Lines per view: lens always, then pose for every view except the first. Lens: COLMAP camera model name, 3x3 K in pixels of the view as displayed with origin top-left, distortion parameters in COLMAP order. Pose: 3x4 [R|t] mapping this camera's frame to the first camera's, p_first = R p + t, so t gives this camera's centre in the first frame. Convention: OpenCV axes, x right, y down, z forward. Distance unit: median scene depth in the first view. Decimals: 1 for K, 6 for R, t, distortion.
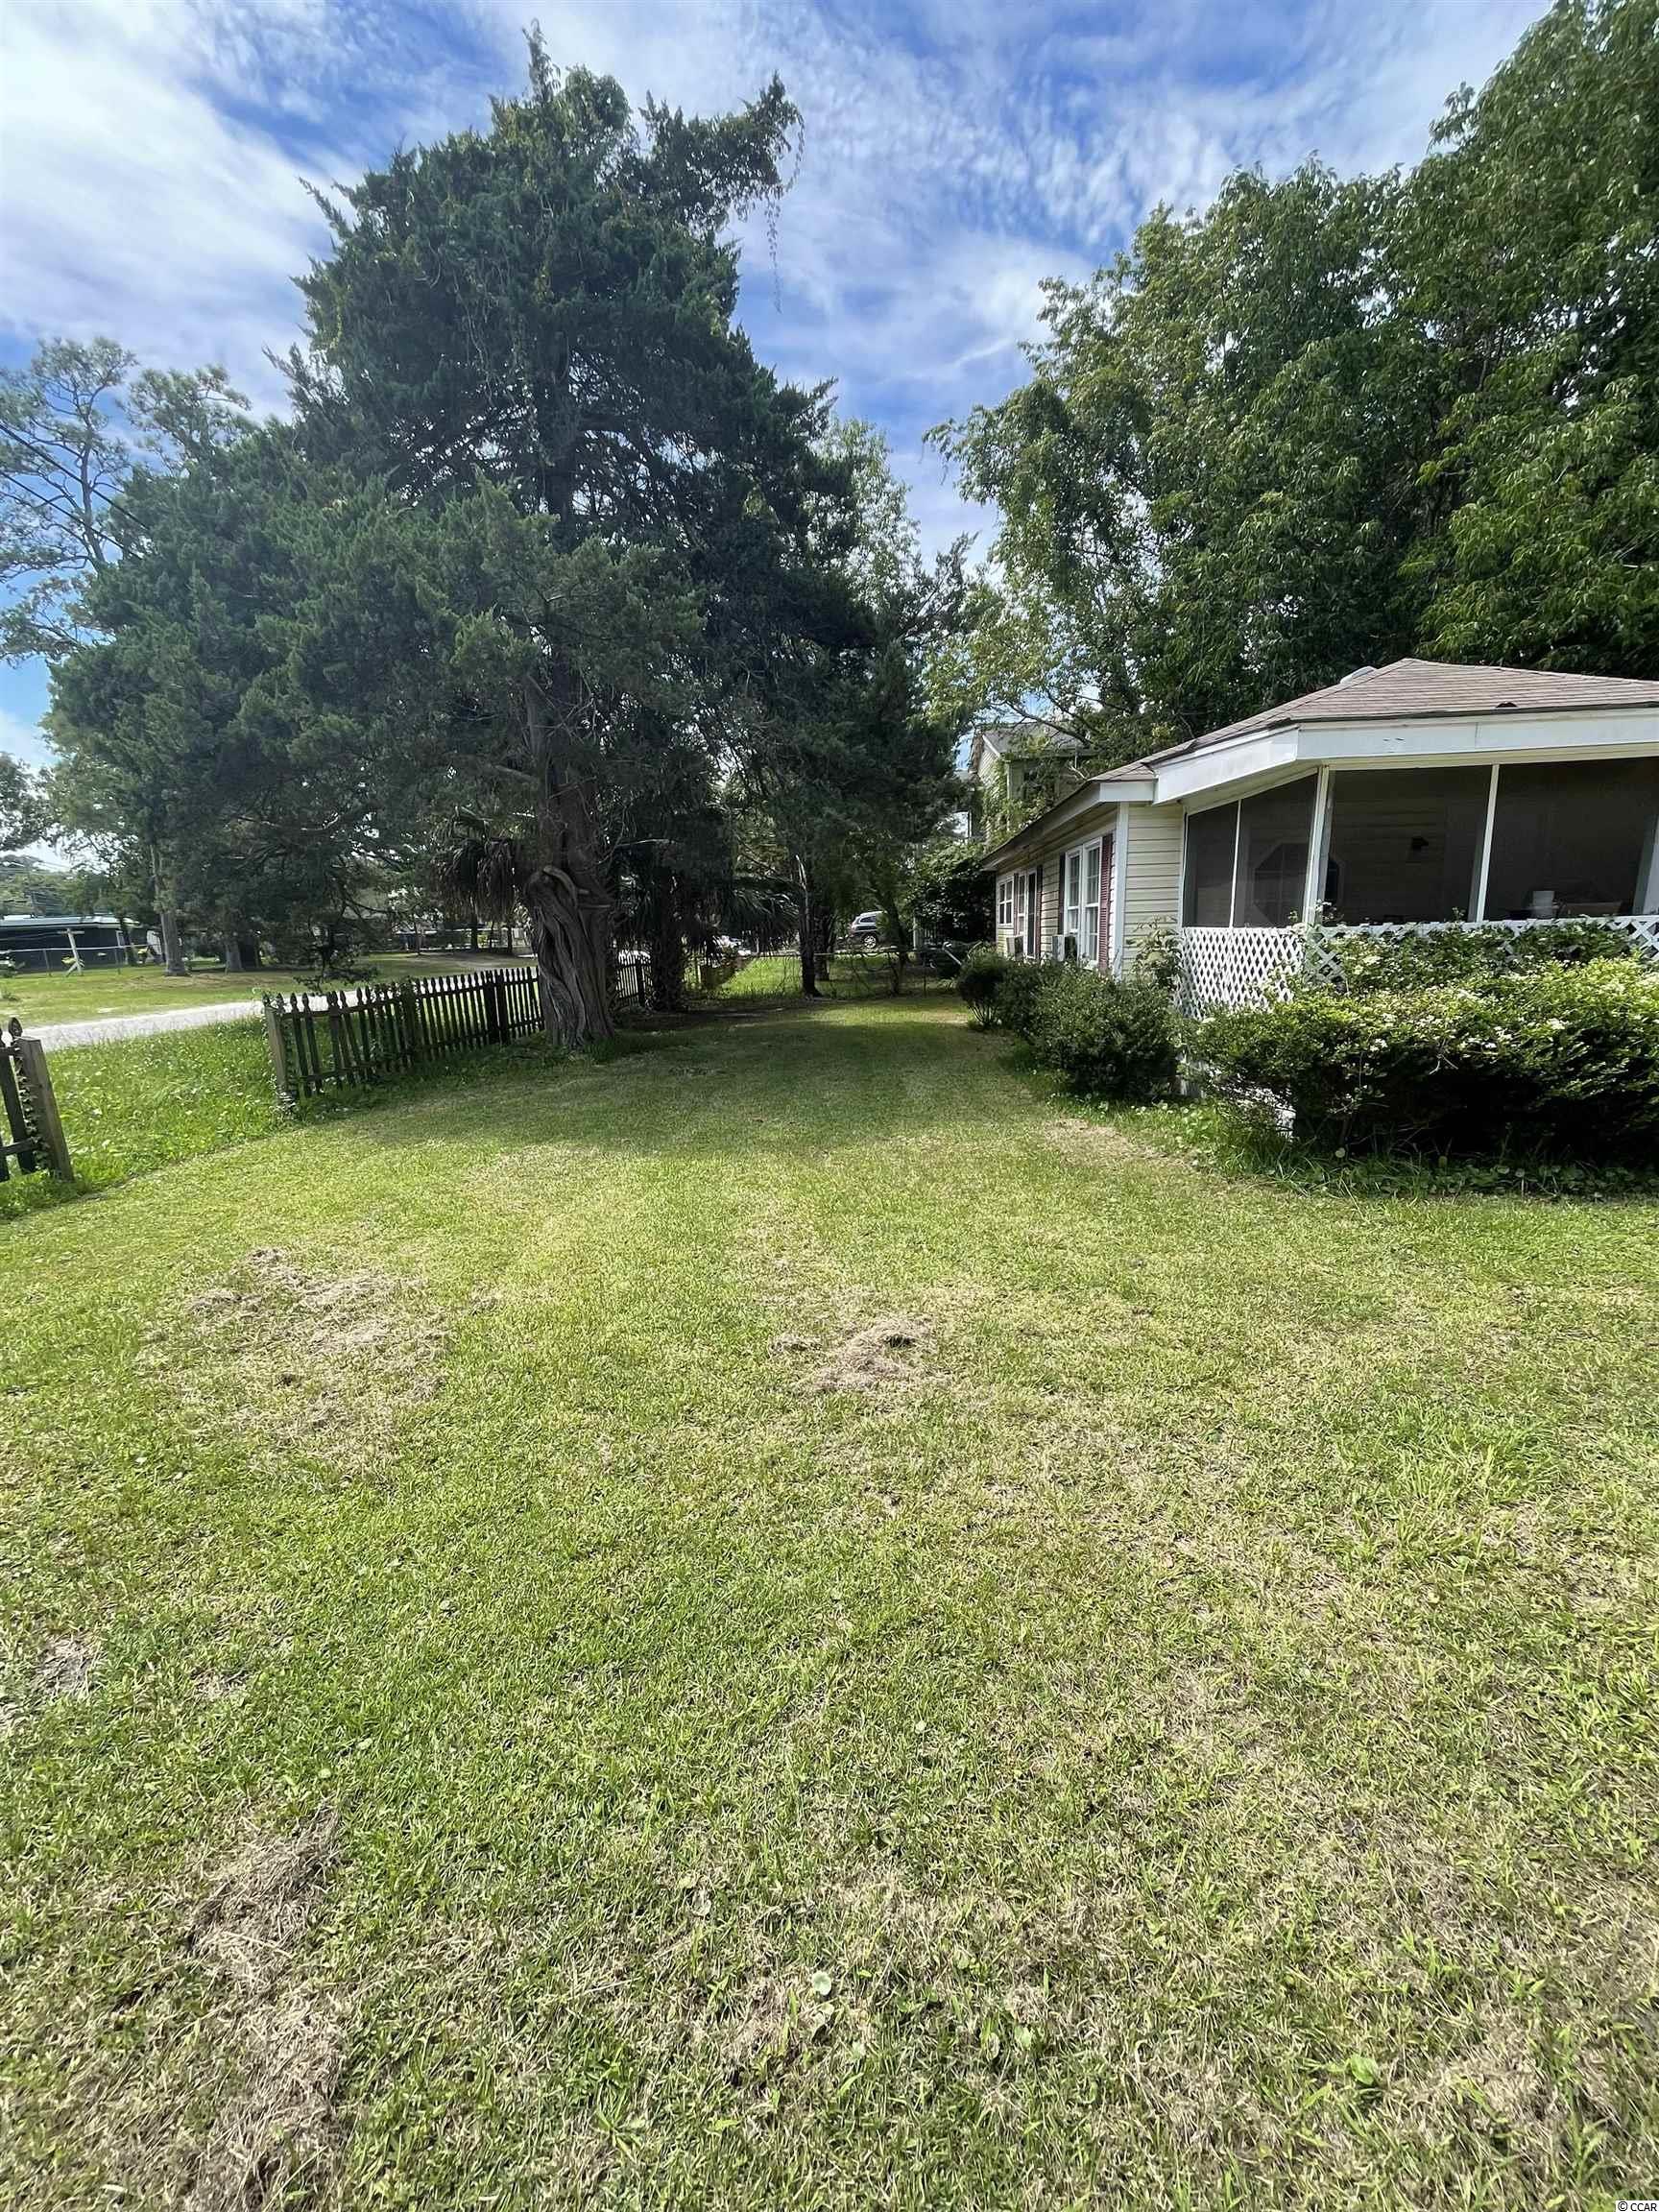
lens RADIAL K [[891.4, 0, 829.5], [0, 891.4, 1106.0], [0, 0, 1]] dist [-0.000359, -0.000827]
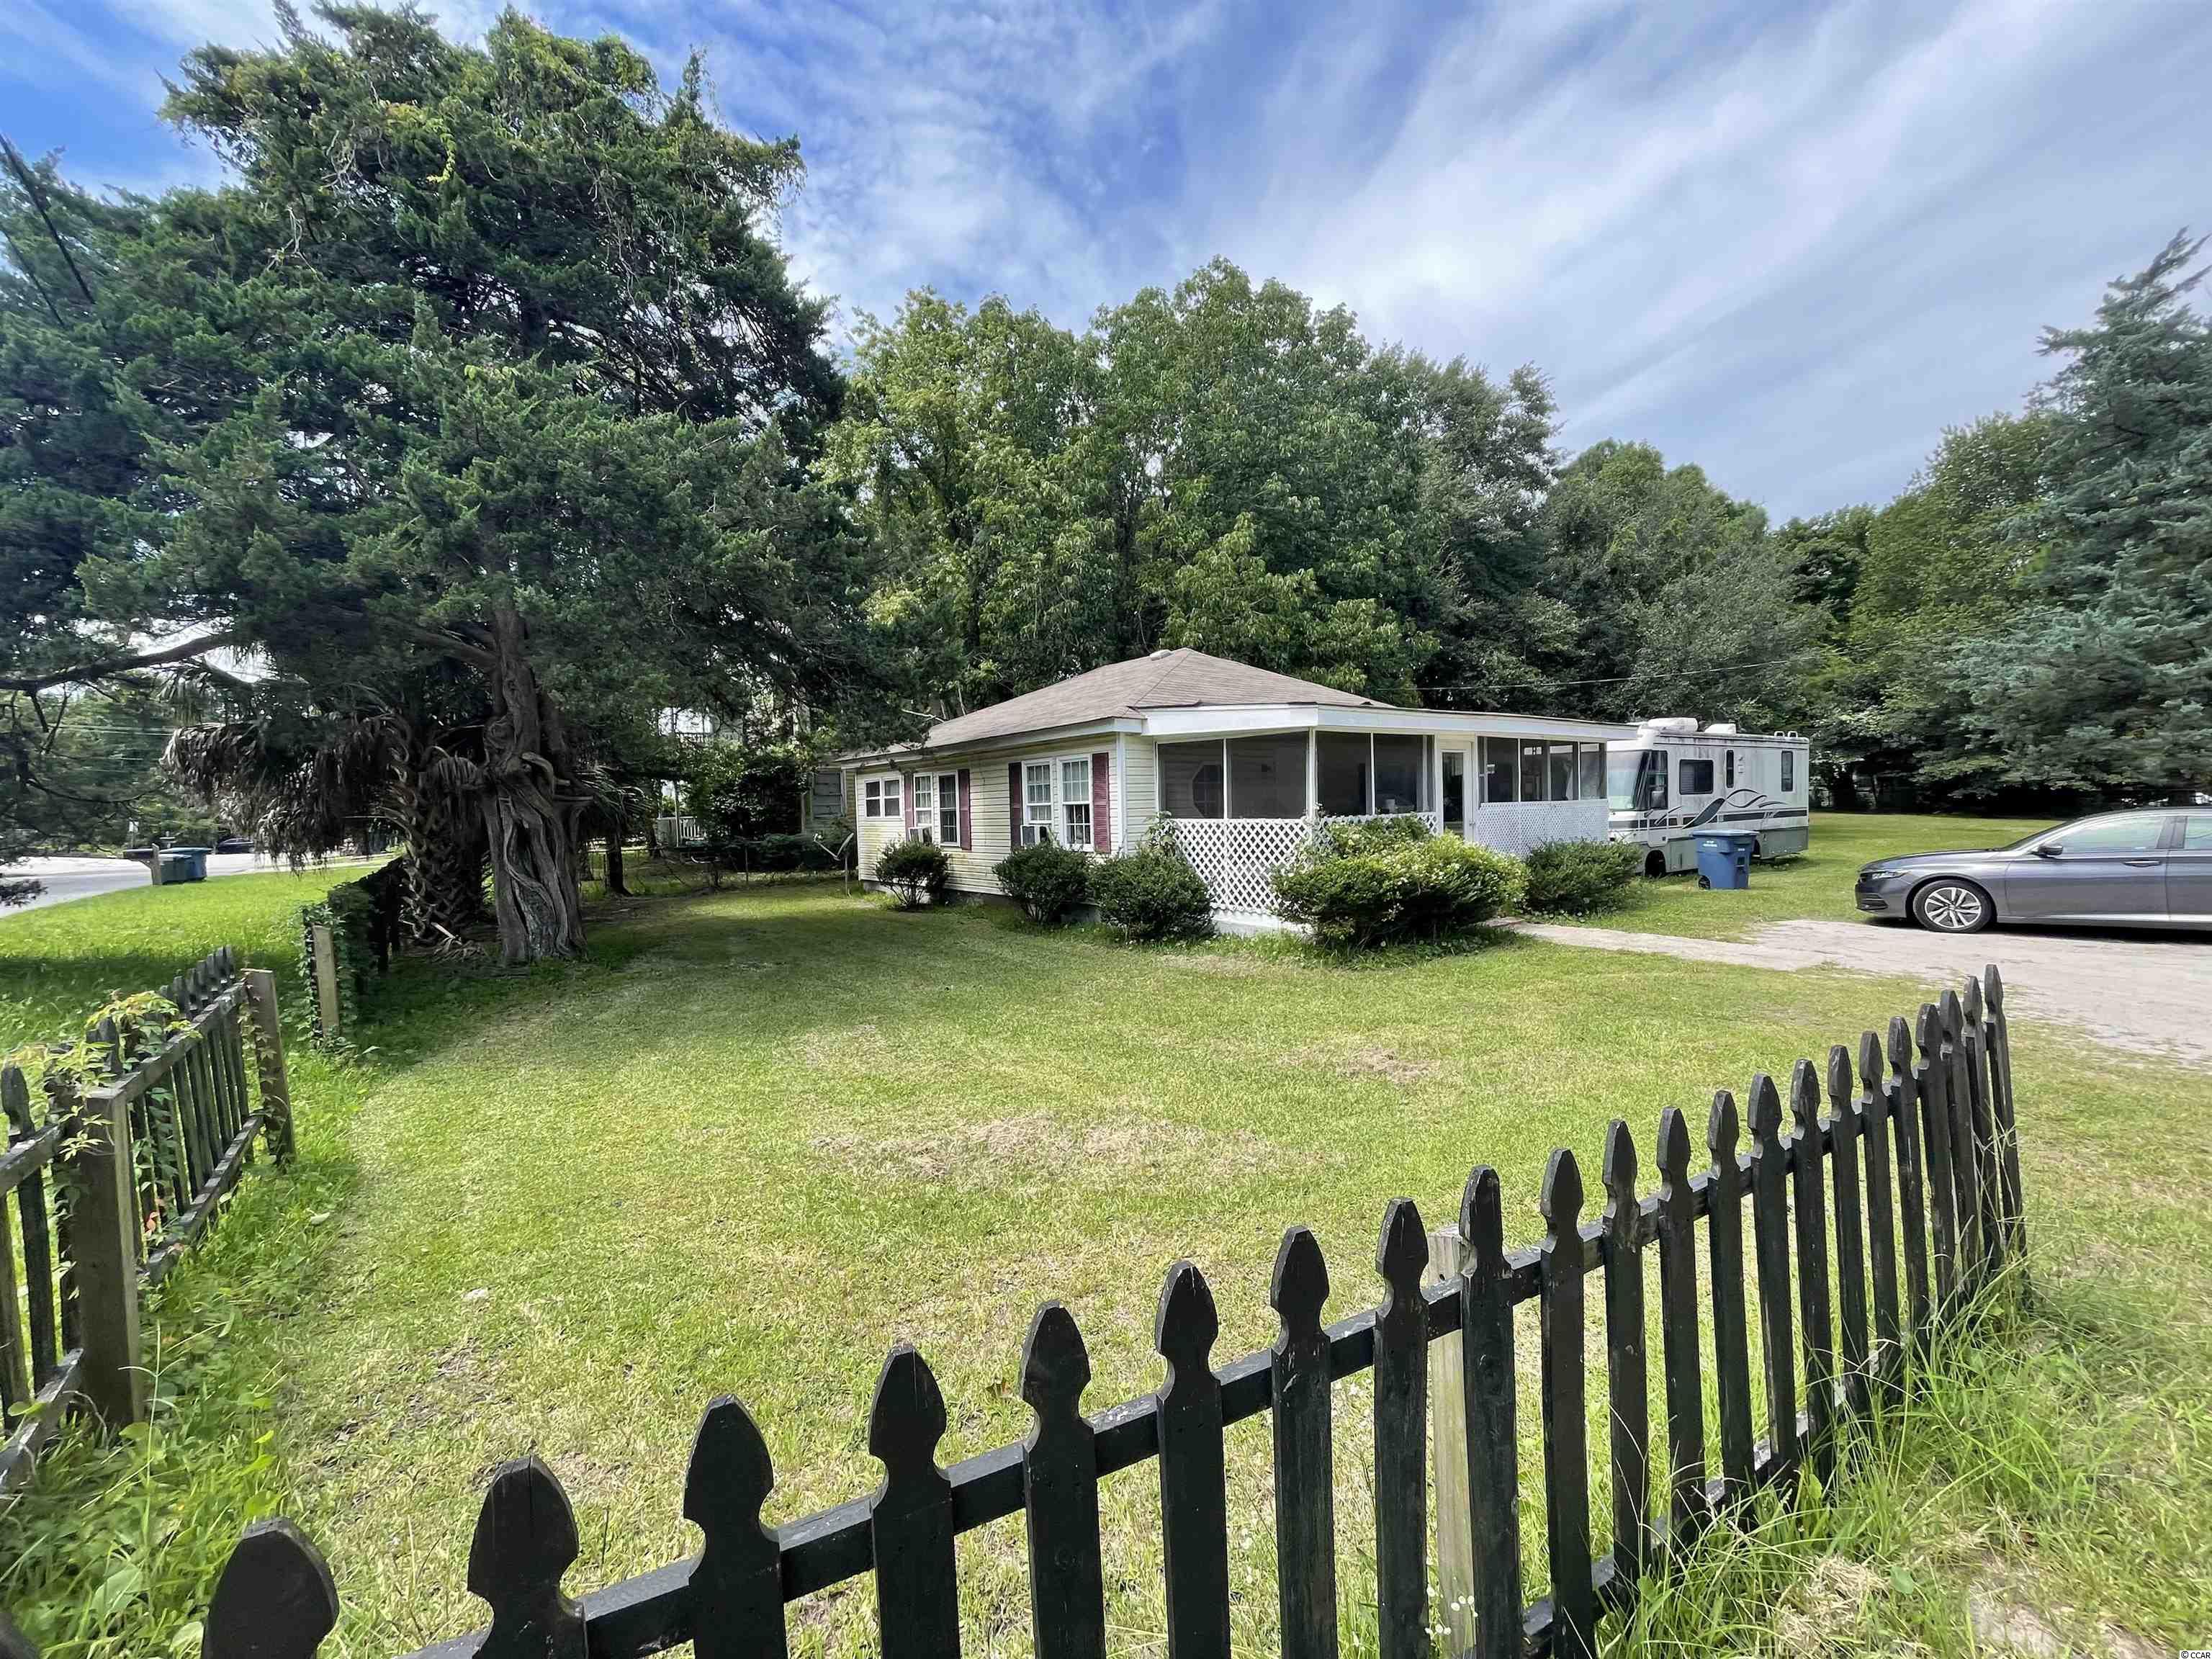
lens RADIAL K [[891.4, 0, 1101.6], [0, 891.4, 826.7], [0, 0, 1]] dist [-0.000359, -0.000827]
pose [[0.753348, -0.006522, 0.657590, -0.639485], [0.131581, 0.981225, -0.141011, -0.000083], [-0.644324, 0.192757, 0.740062, 0.009984]]
